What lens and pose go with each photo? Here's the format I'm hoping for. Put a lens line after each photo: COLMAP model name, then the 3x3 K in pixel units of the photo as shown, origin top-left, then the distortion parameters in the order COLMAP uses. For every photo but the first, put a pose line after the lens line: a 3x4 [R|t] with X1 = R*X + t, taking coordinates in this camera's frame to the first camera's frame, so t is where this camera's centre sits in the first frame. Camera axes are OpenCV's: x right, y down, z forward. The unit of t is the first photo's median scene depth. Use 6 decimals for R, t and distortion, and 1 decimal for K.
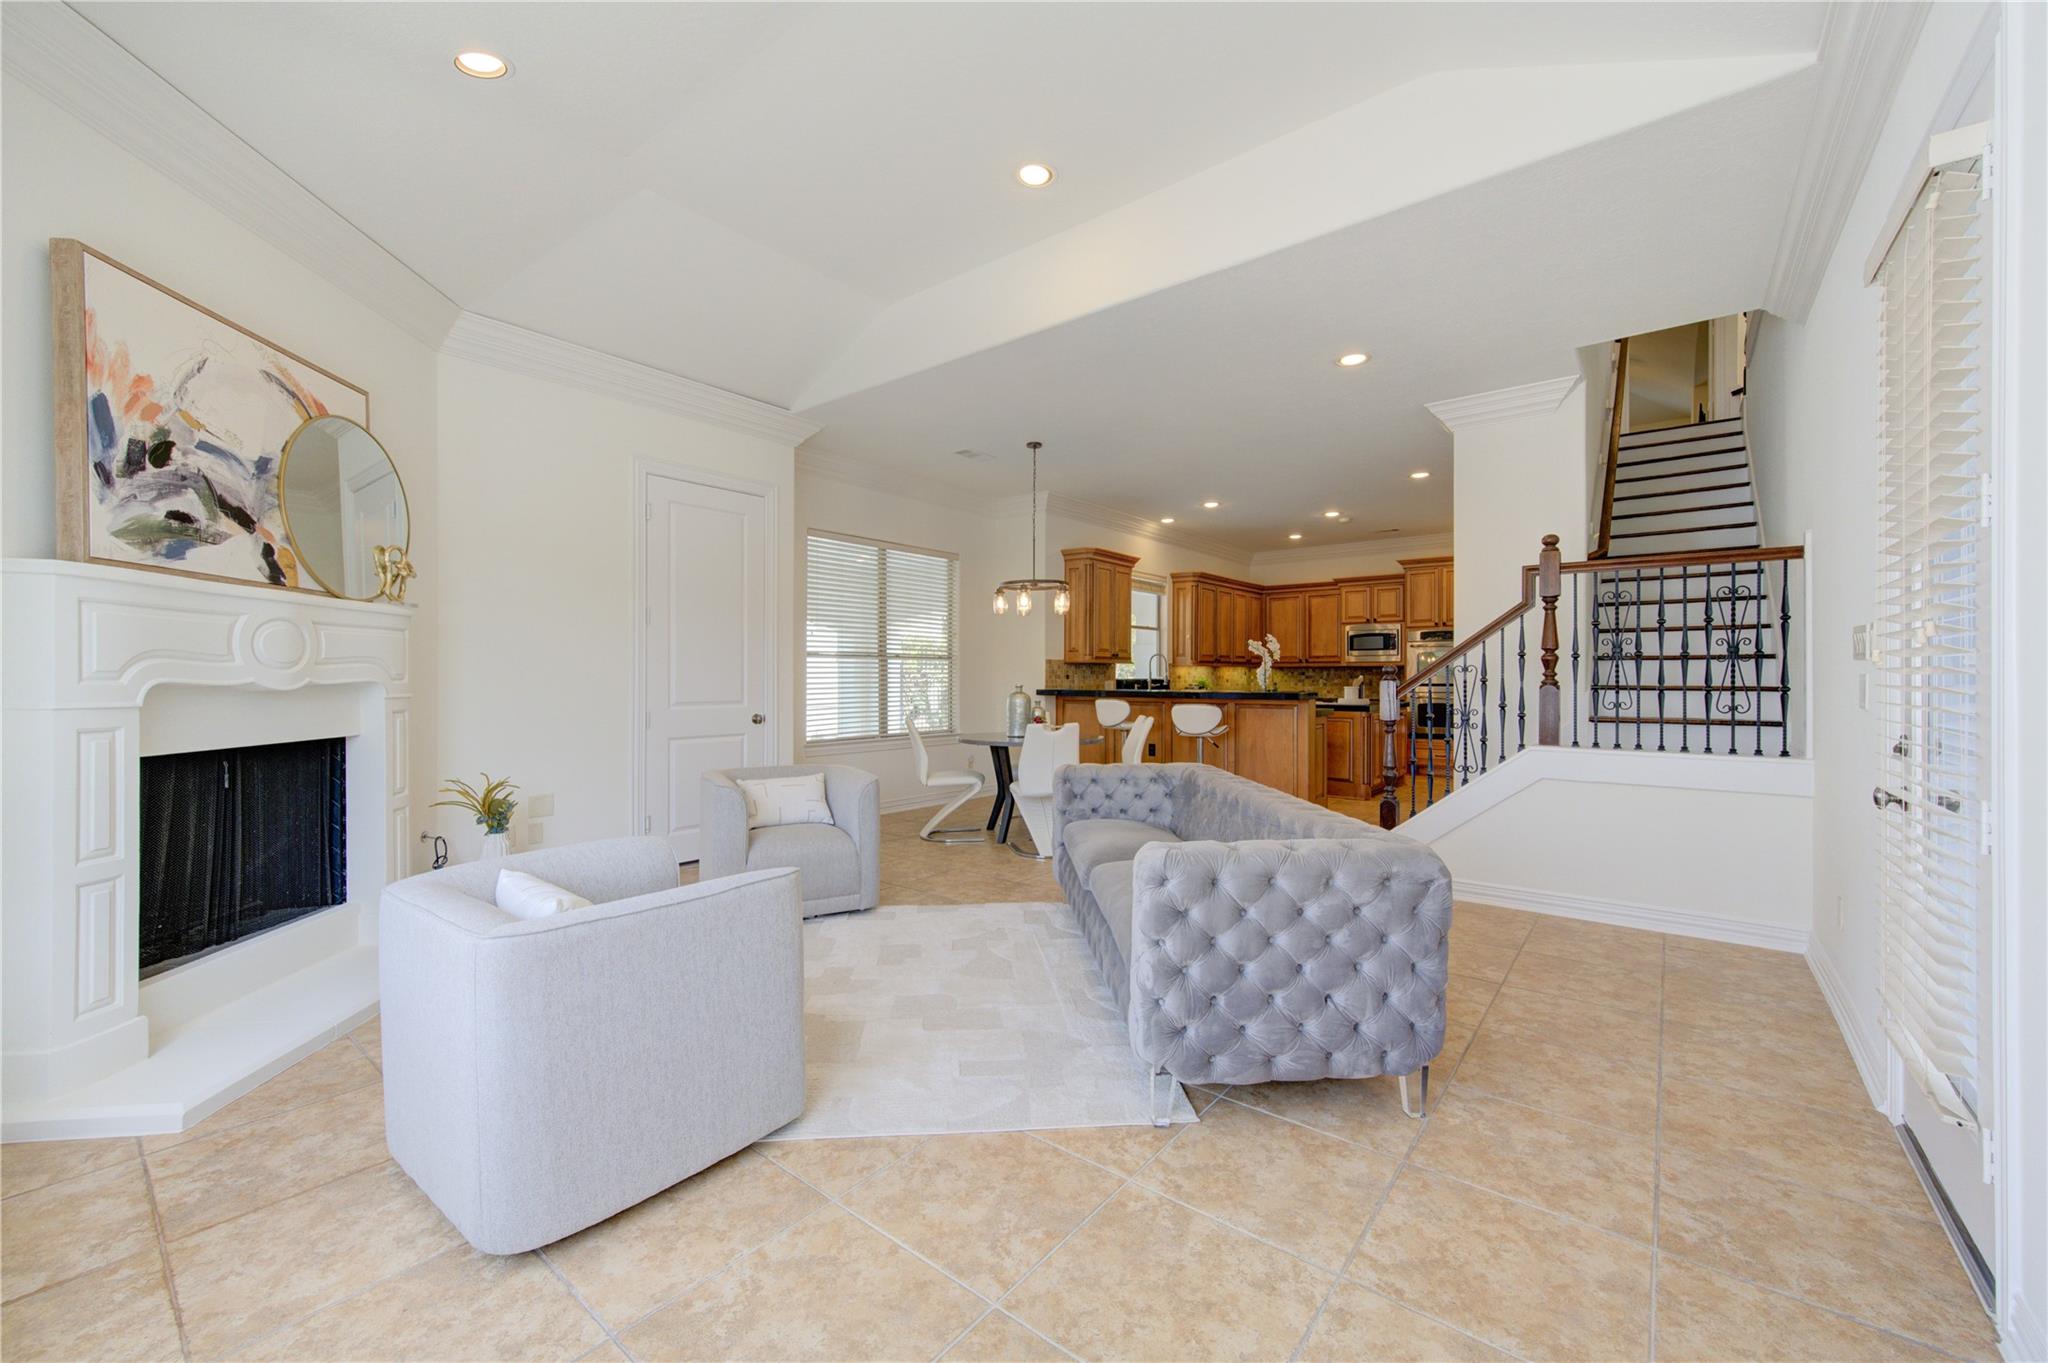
lens RADIAL K [[804.1, 0, 1015.3], [0, 804.1, 678.0], [0, 0, 1]] dist [-0.001231, -0.000302]
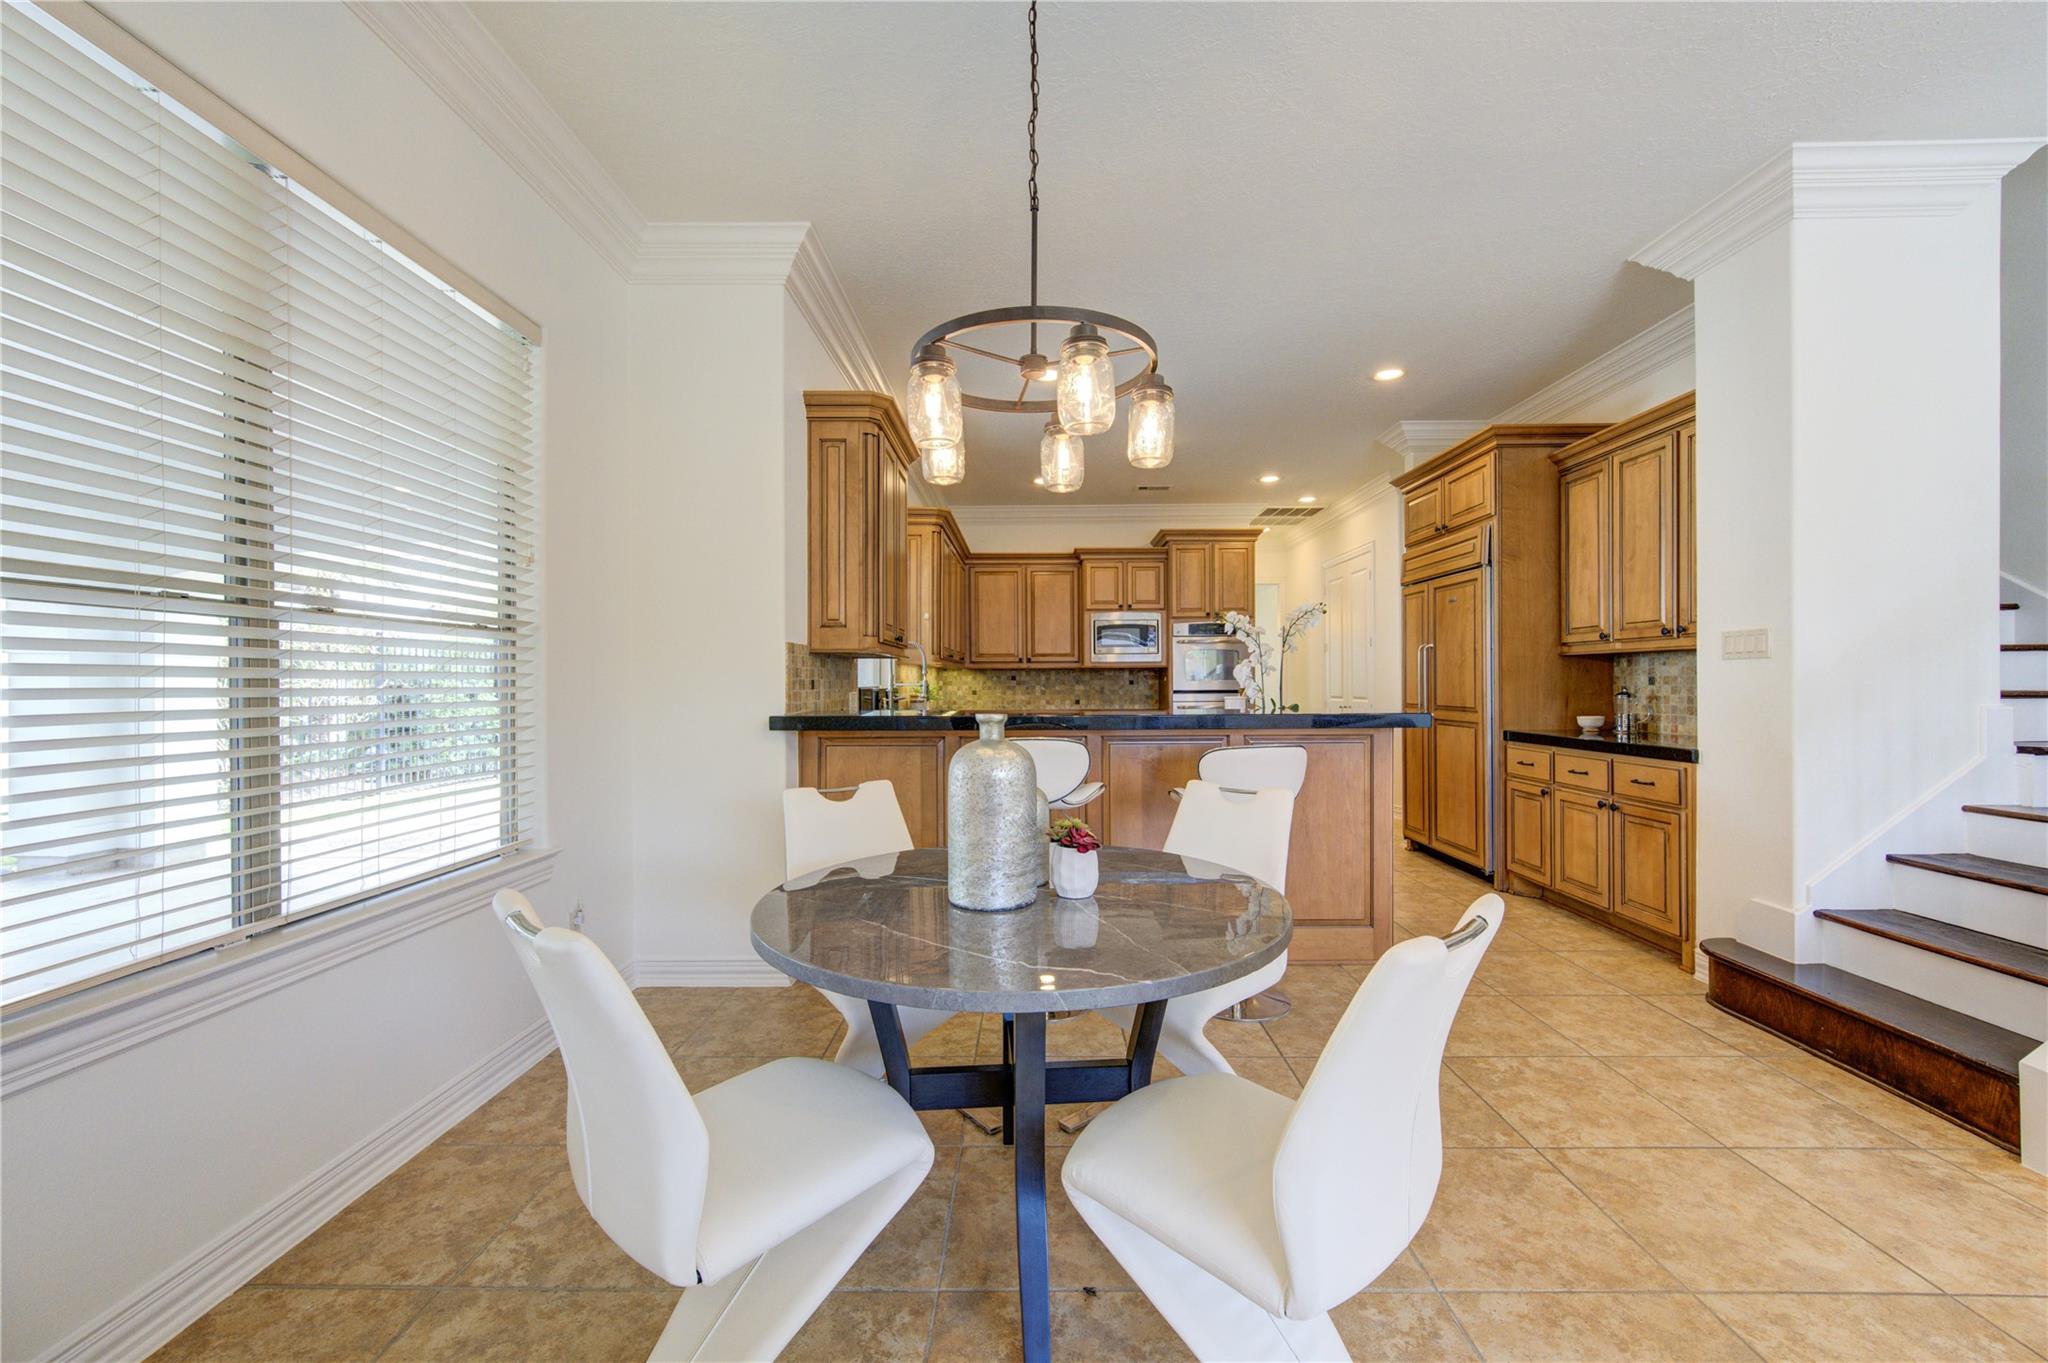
lens RADIAL K [[804.1, 0, 1038.2], [0, 804.1, 681.1], [0, 0, 1]] dist [-0.001231, -0.000302]
pose [[0.776973, -0.002730, 0.629529, -0.117794], [0.004850, 0.999987, -0.001650, -0.001998], [-0.629516, 0.004335, 0.776976, 0.585989]]
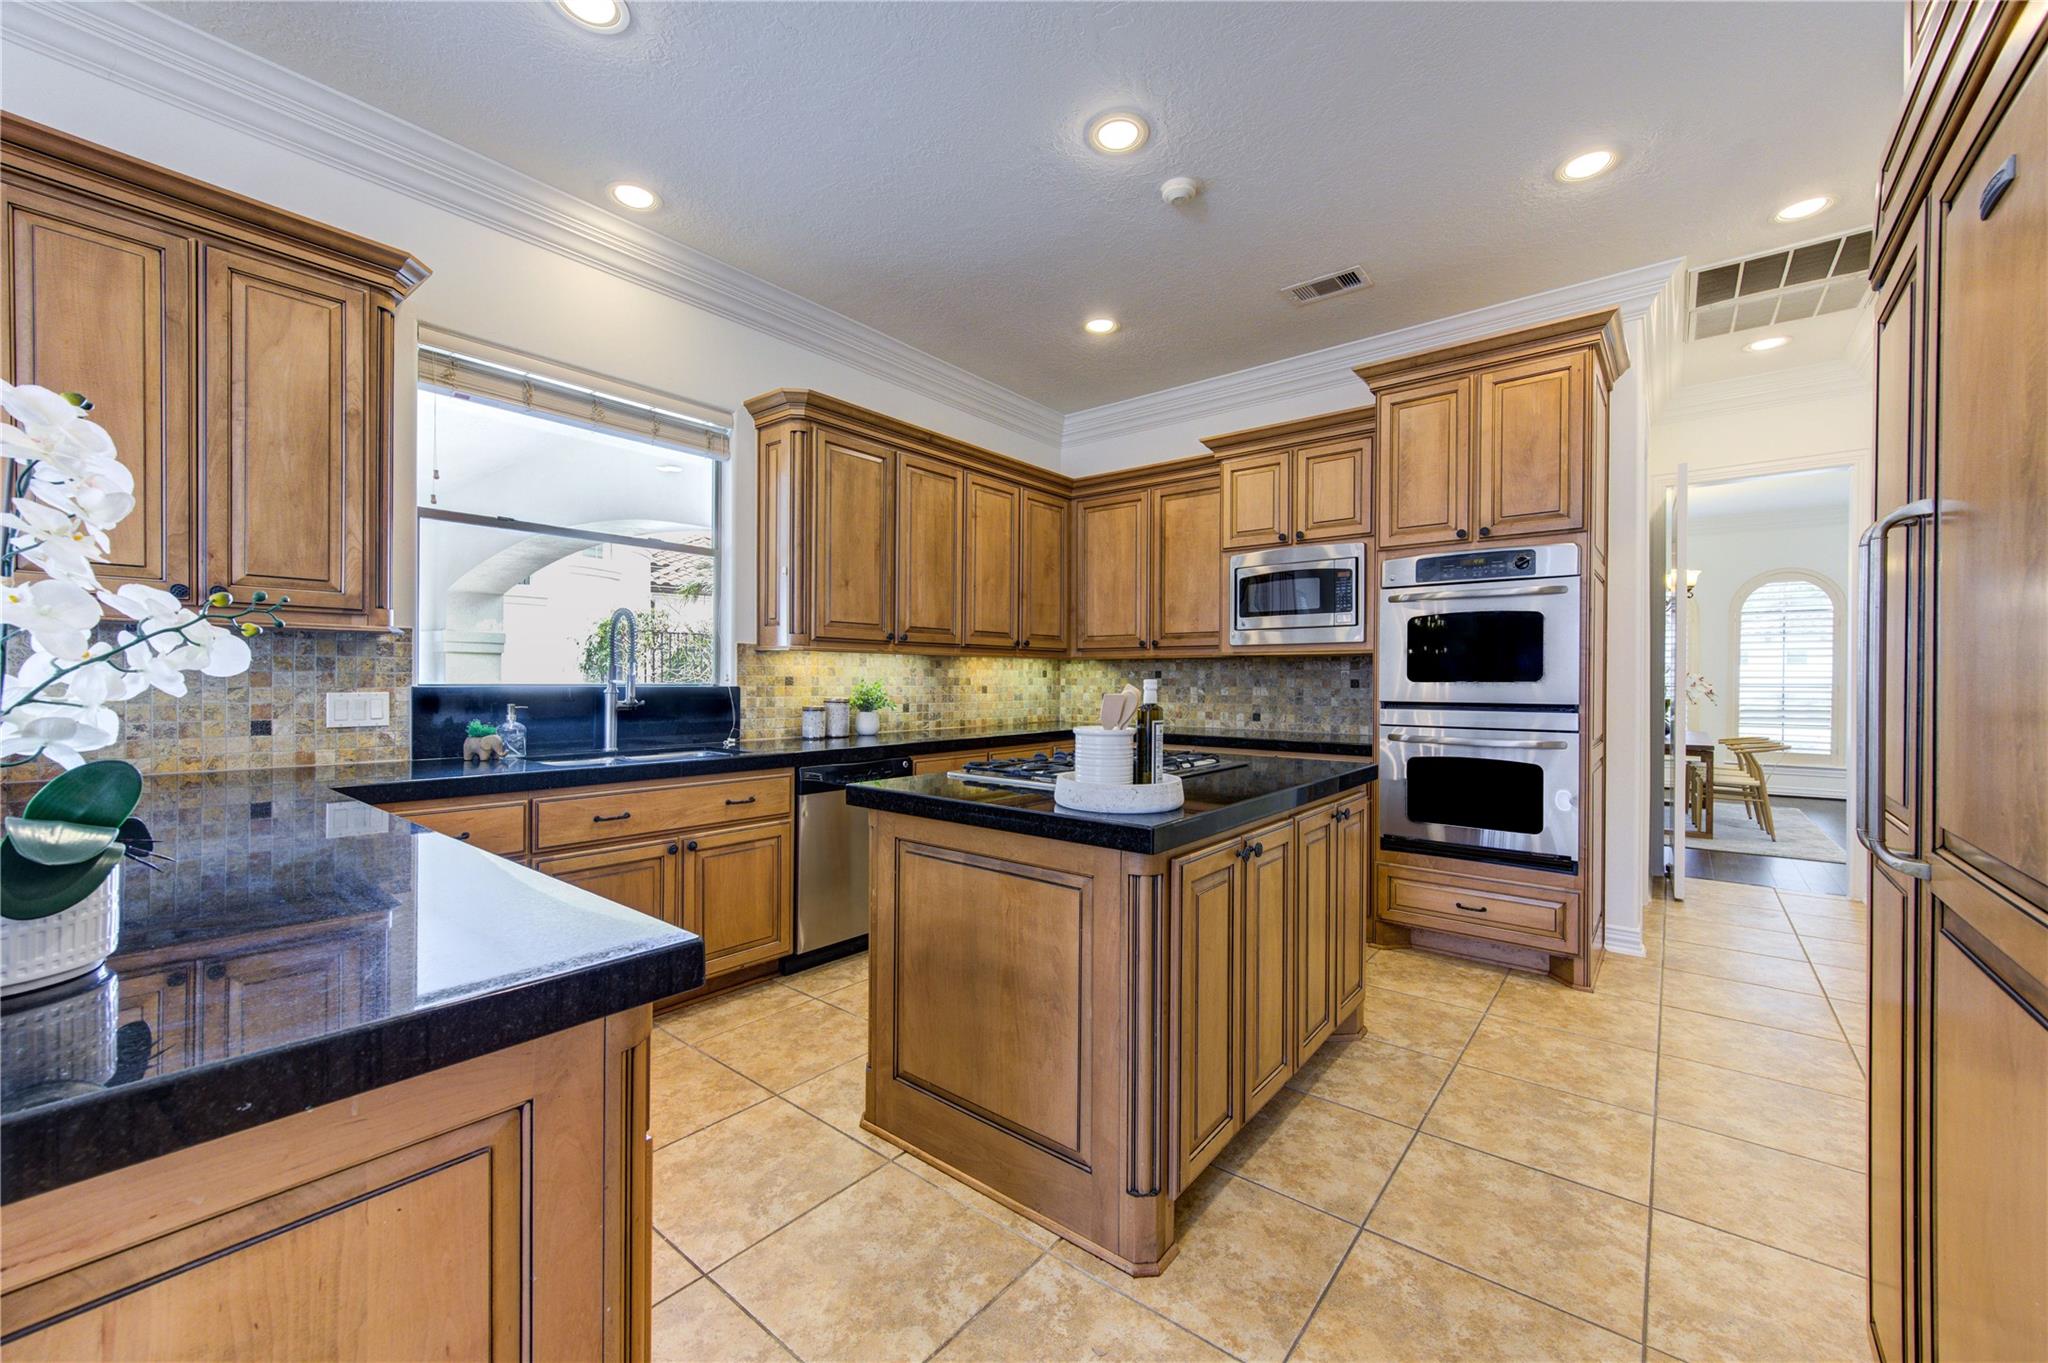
lens RADIAL K [[804.1, 0, 1019.4], [0, 804.1, 685.7], [0, 0, 1]] dist [-0.001231, -0.000302]
pose [[0.999985, 0.005446, 0.000865, 0.390659], [-0.005452, 0.999964, 0.006494, -0.002195], [-0.000830, -0.006499, 0.999979, 0.765323]]
